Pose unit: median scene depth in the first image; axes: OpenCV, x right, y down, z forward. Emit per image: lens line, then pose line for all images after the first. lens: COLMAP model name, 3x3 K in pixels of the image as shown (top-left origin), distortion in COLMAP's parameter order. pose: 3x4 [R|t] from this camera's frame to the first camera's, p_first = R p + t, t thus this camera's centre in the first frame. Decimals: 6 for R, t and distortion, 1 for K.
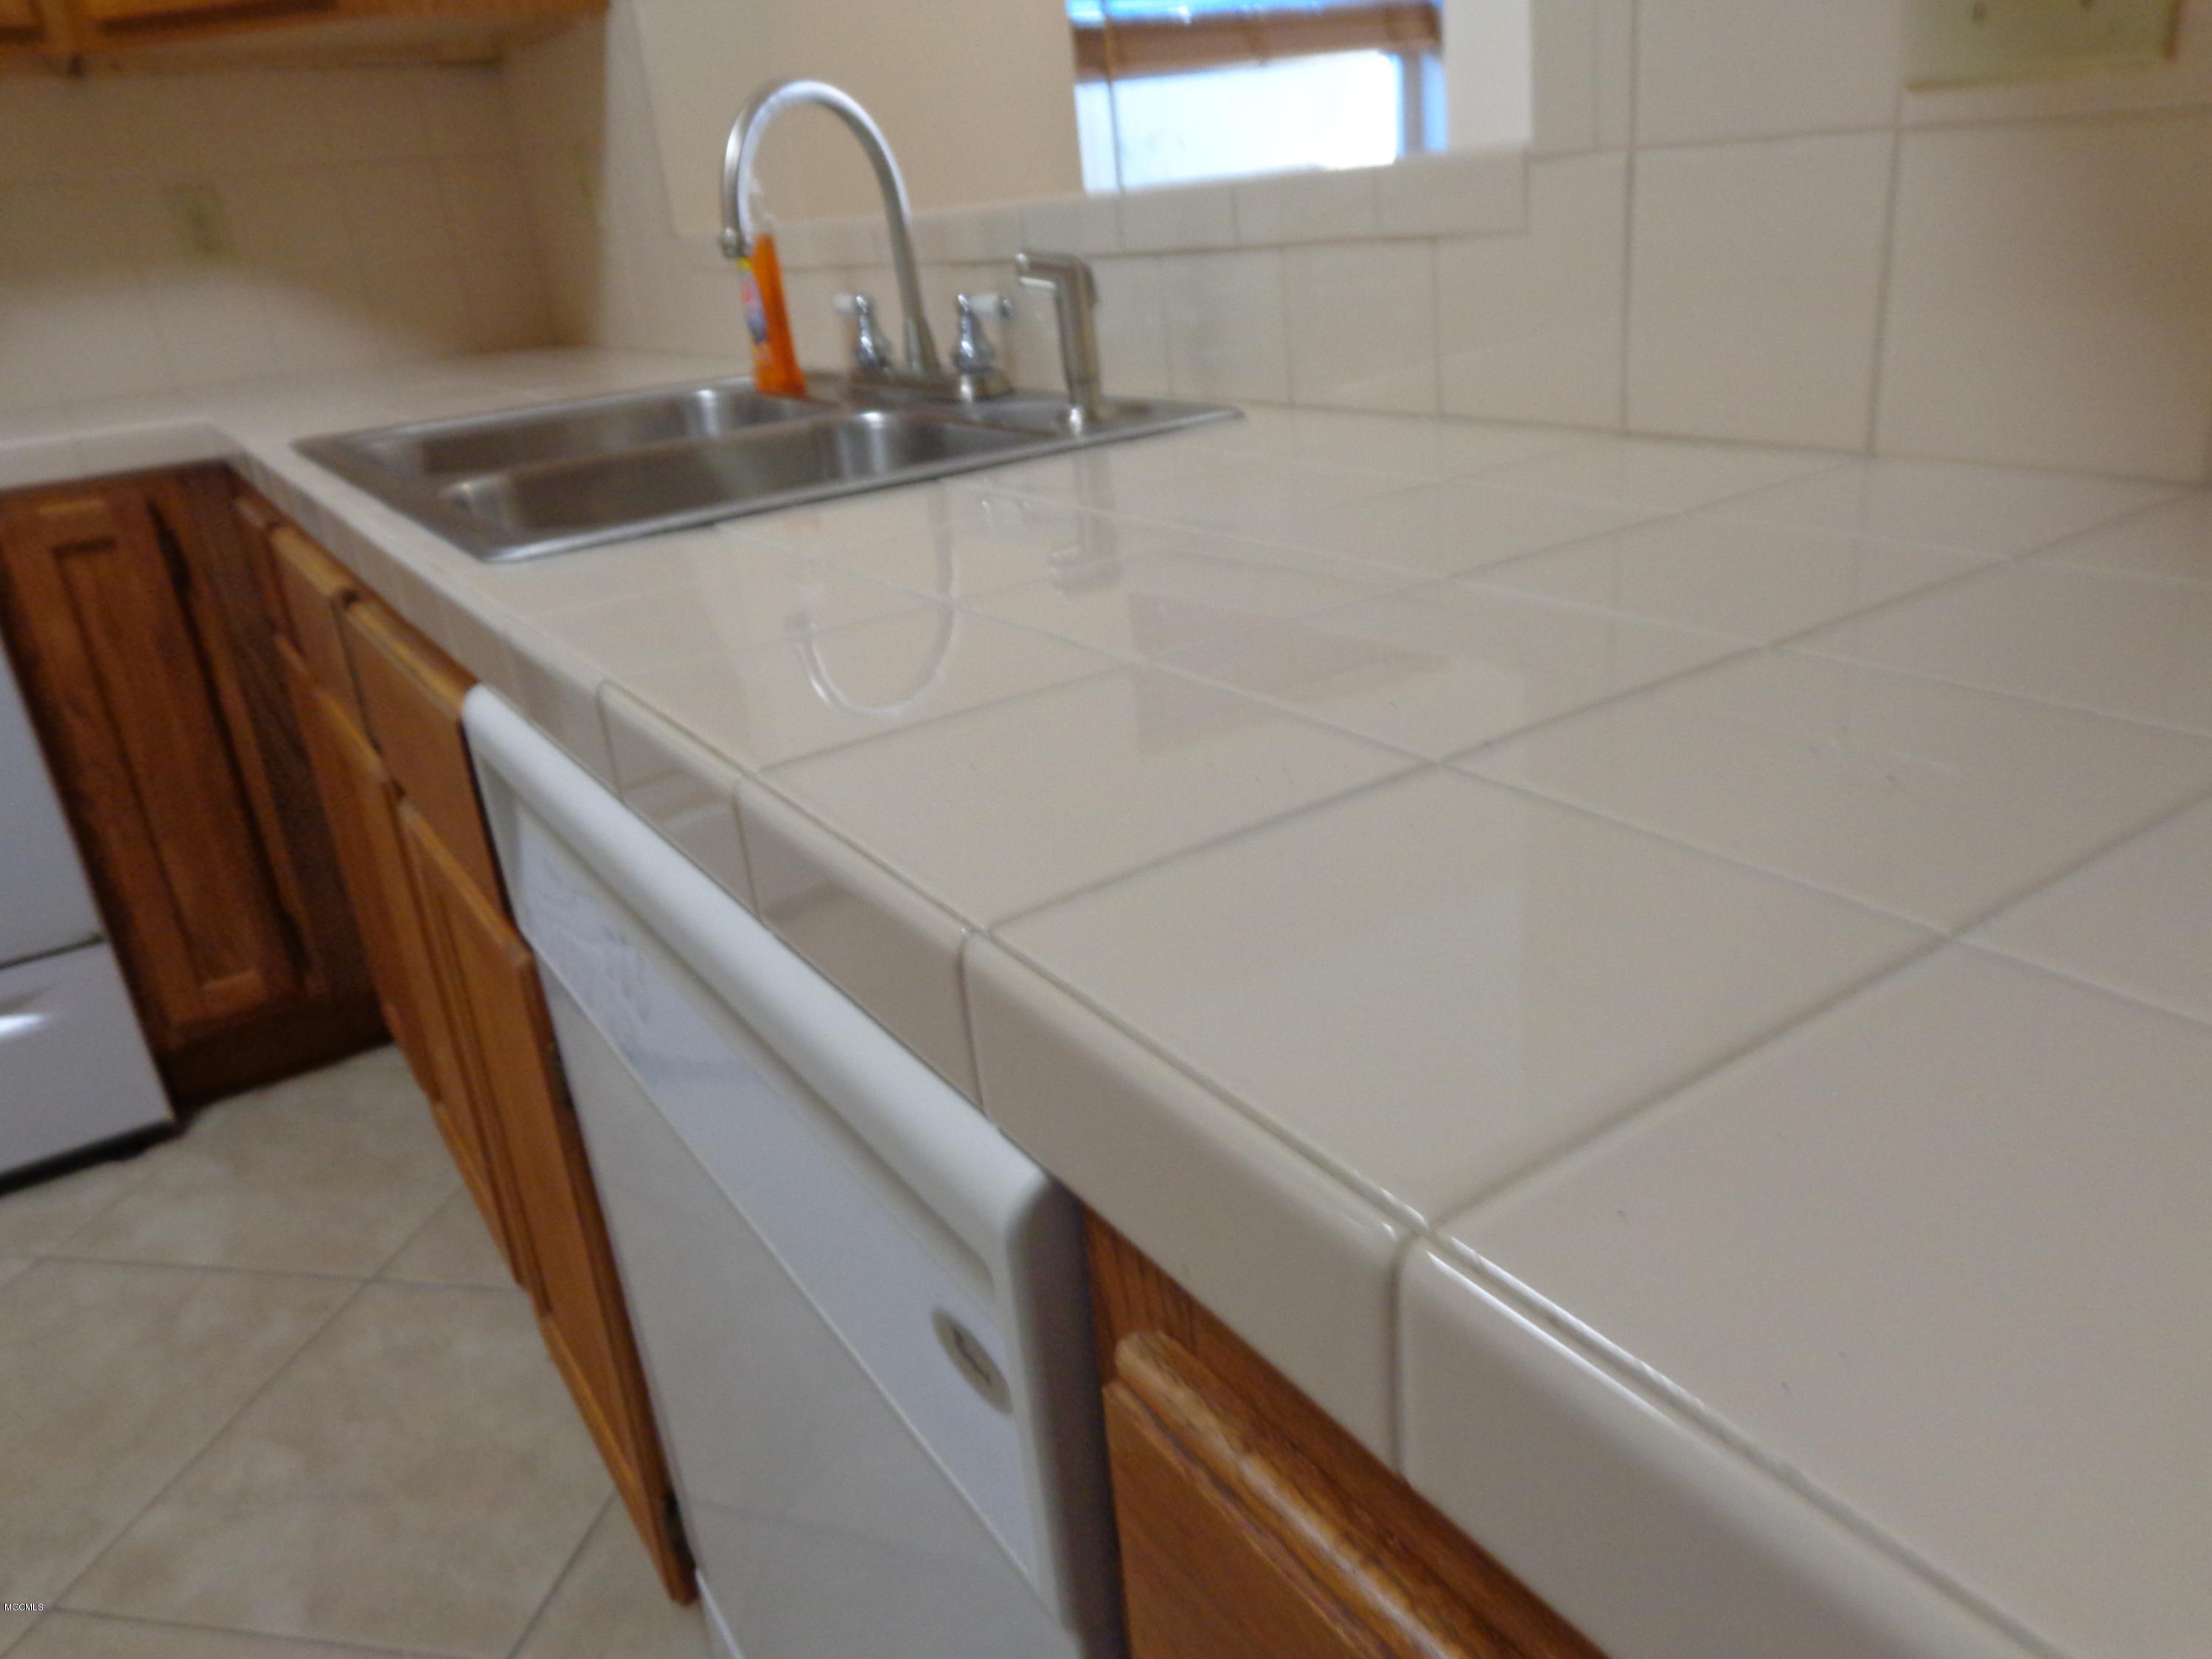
lens RADIAL K [[1550.3, 0, 1113.3], [0, 1550.3, 820.7], [0, 0, 1]] dist [-0.002150, 0.008211]
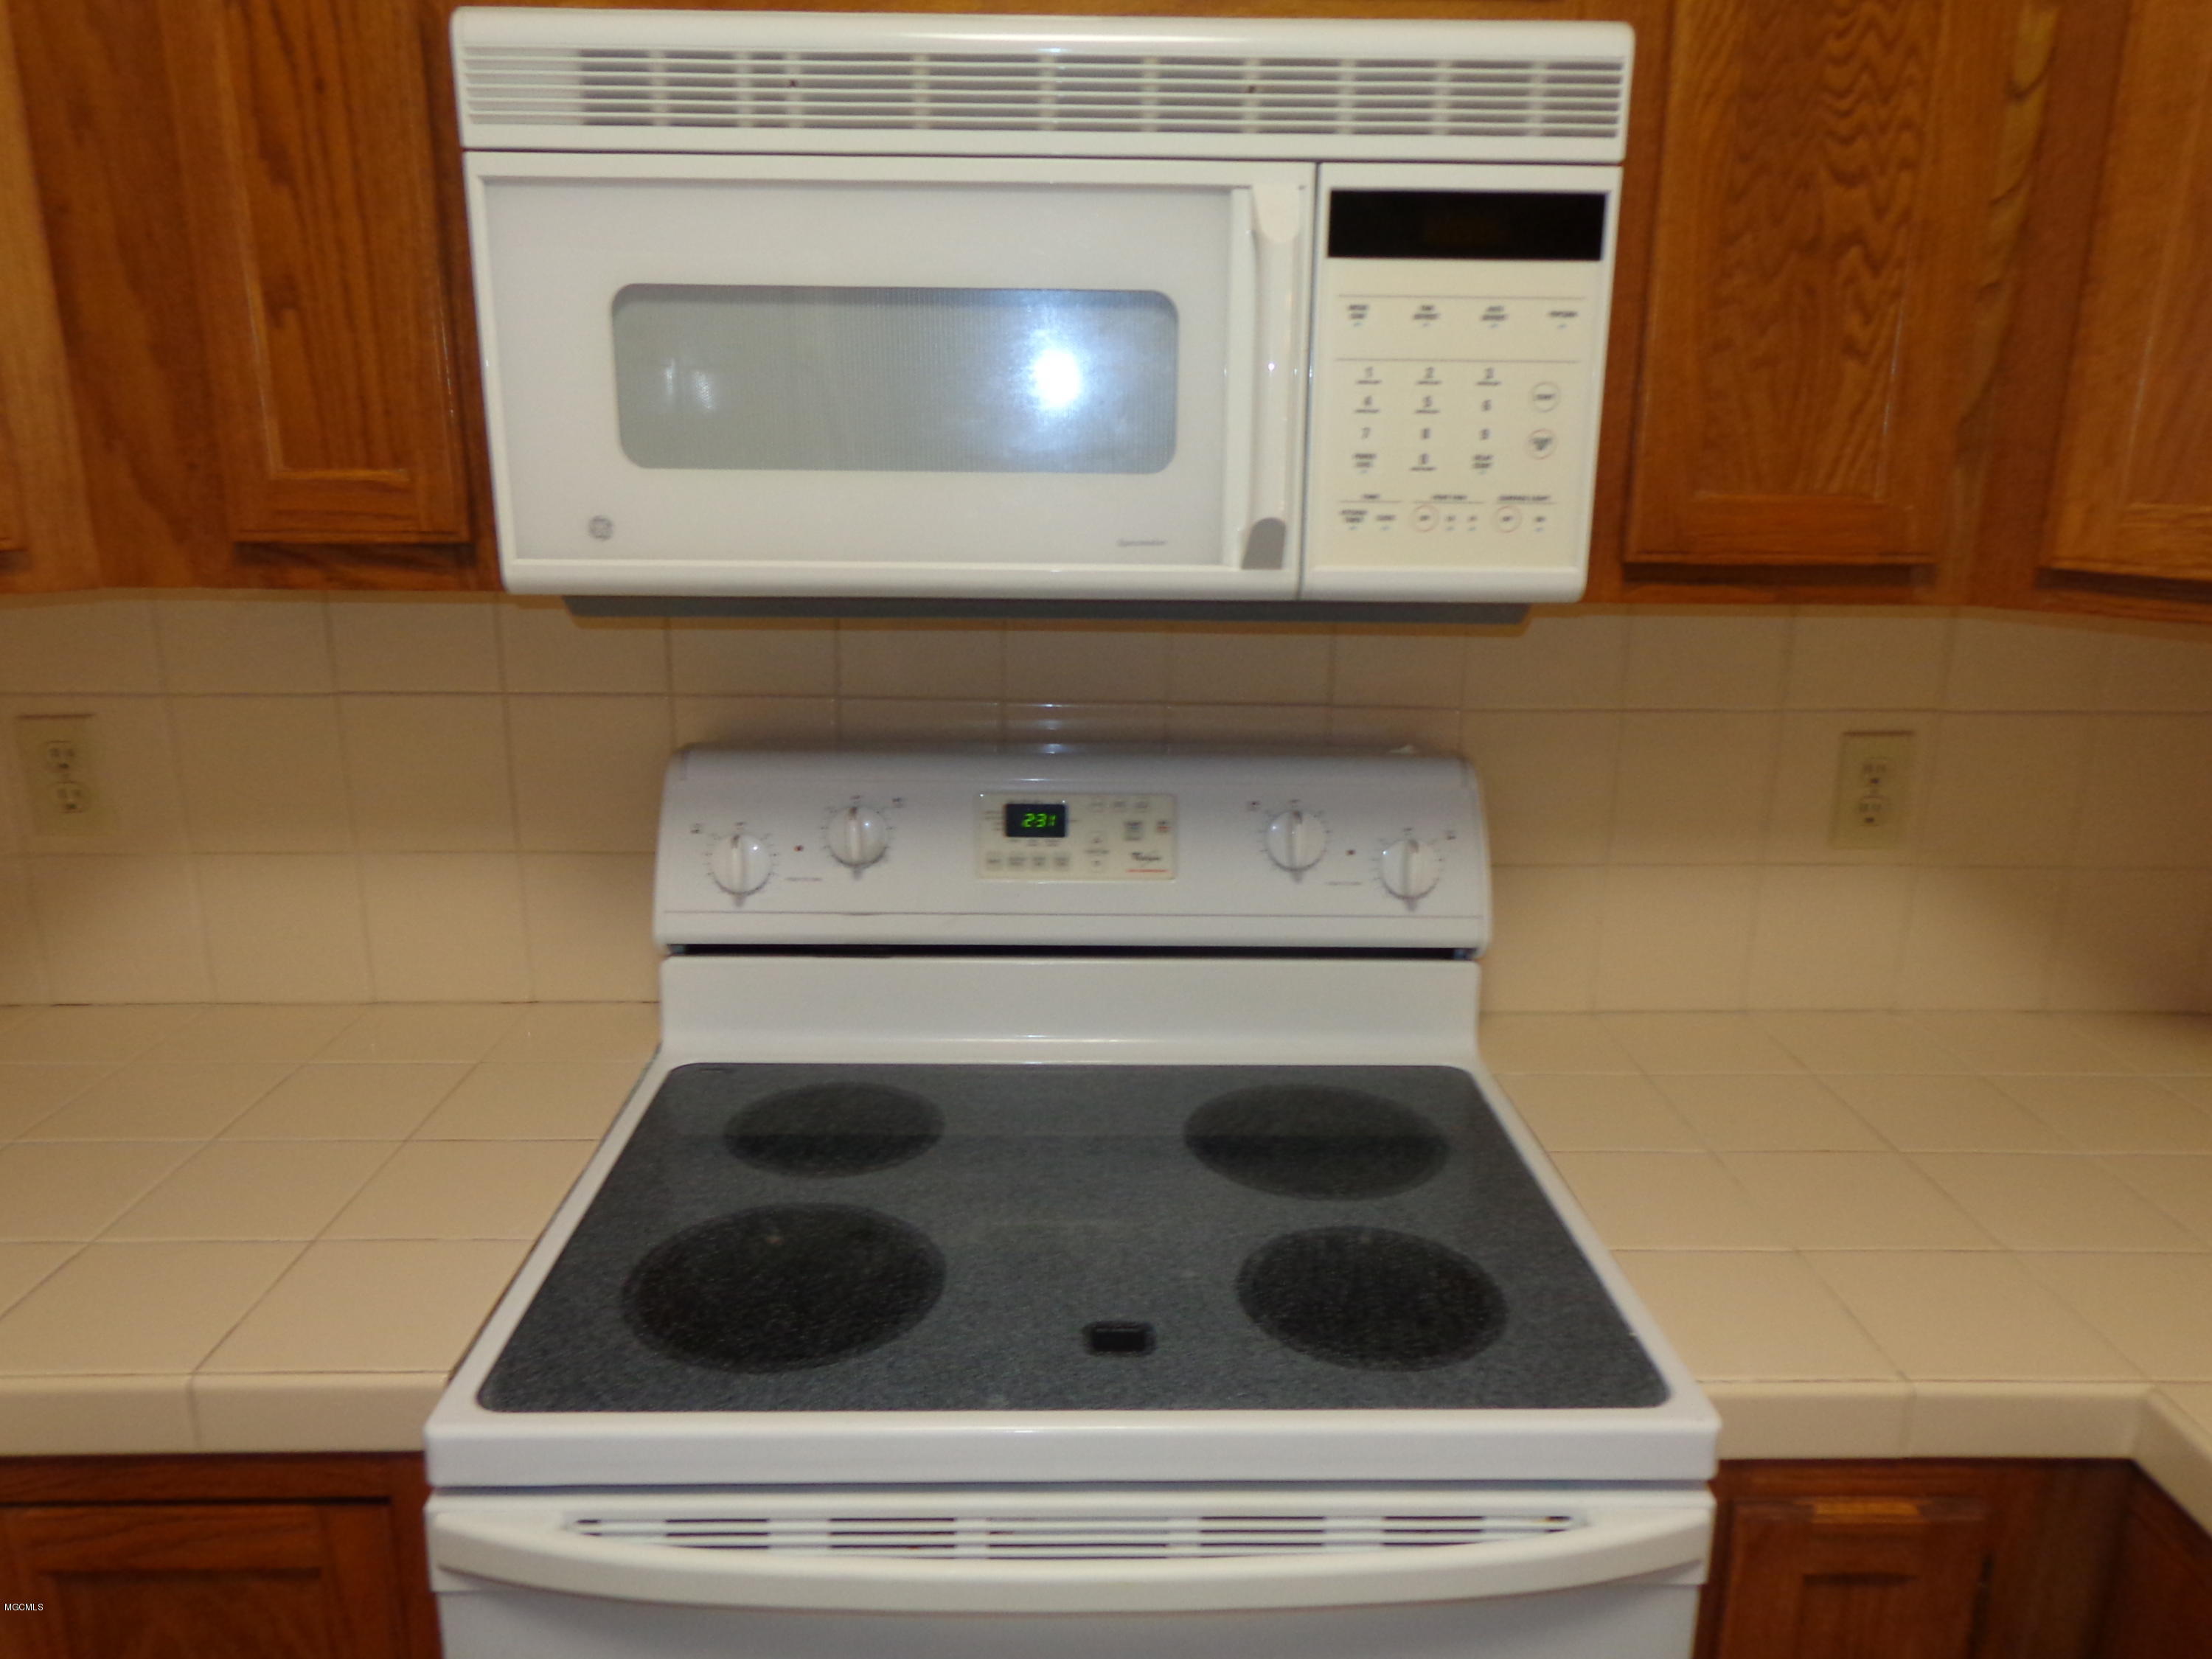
lens RADIAL K [[1561.8, 0, 1102.9], [0, 1561.8, 829.0], [0, 0, 1]] dist [0.002380, 0.003527]
pose [[0.835537, 0.232081, -0.498013, -0.676417], [-0.282344, 0.958938, -0.026820, -0.334500], [0.471339, 0.163020, 0.866755, 0.391196]]
